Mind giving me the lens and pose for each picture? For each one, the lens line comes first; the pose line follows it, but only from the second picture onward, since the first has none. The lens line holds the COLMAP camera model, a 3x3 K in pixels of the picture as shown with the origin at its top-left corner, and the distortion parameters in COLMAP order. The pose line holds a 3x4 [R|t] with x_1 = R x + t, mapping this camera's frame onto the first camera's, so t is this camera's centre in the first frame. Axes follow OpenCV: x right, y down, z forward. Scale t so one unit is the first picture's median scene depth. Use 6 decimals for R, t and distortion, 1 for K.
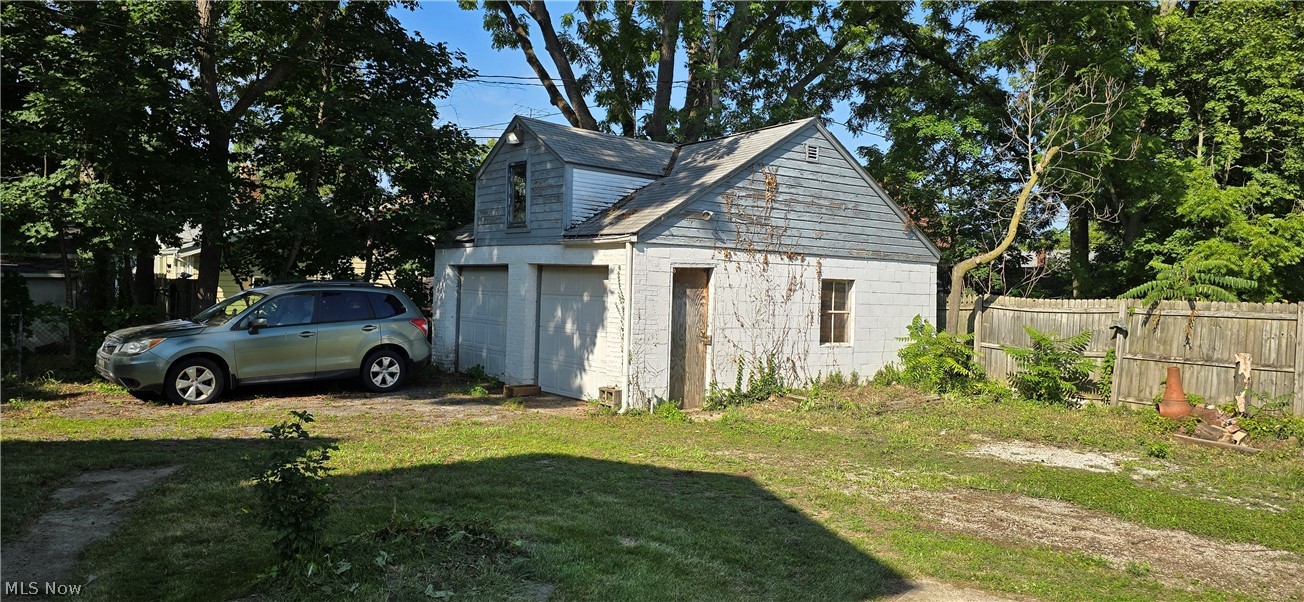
lens RADIAL K [[875.8, 0, 653.2], [0, 875.8, 301.0], [0, 0, 1]] dist [0.000898, -0.002073]
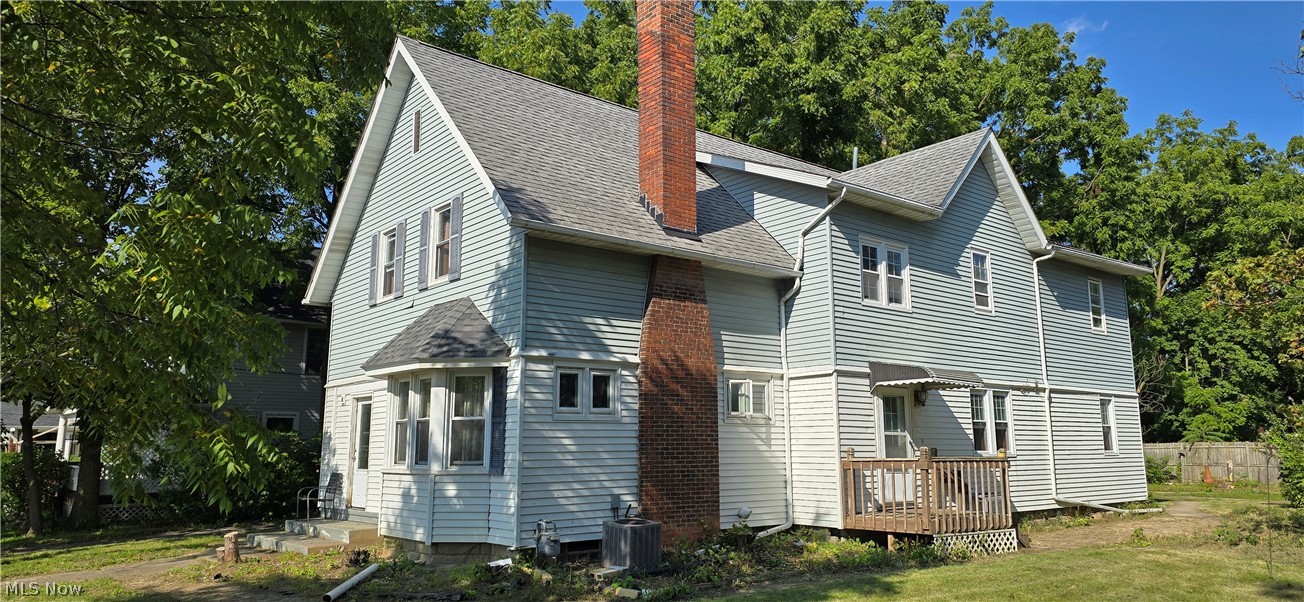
lens RADIAL K [[875.8, 0, 651.1], [0, 875.8, 300.3], [0, 0, 1]] dist [0.000898, -0.002073]
pose [[0.998875, -0.020042, 0.042971, -0.764841], [0.027722, 0.982091, -0.186357, 0.016563], [-0.038467, 0.187338, 0.981542, -1.056804]]
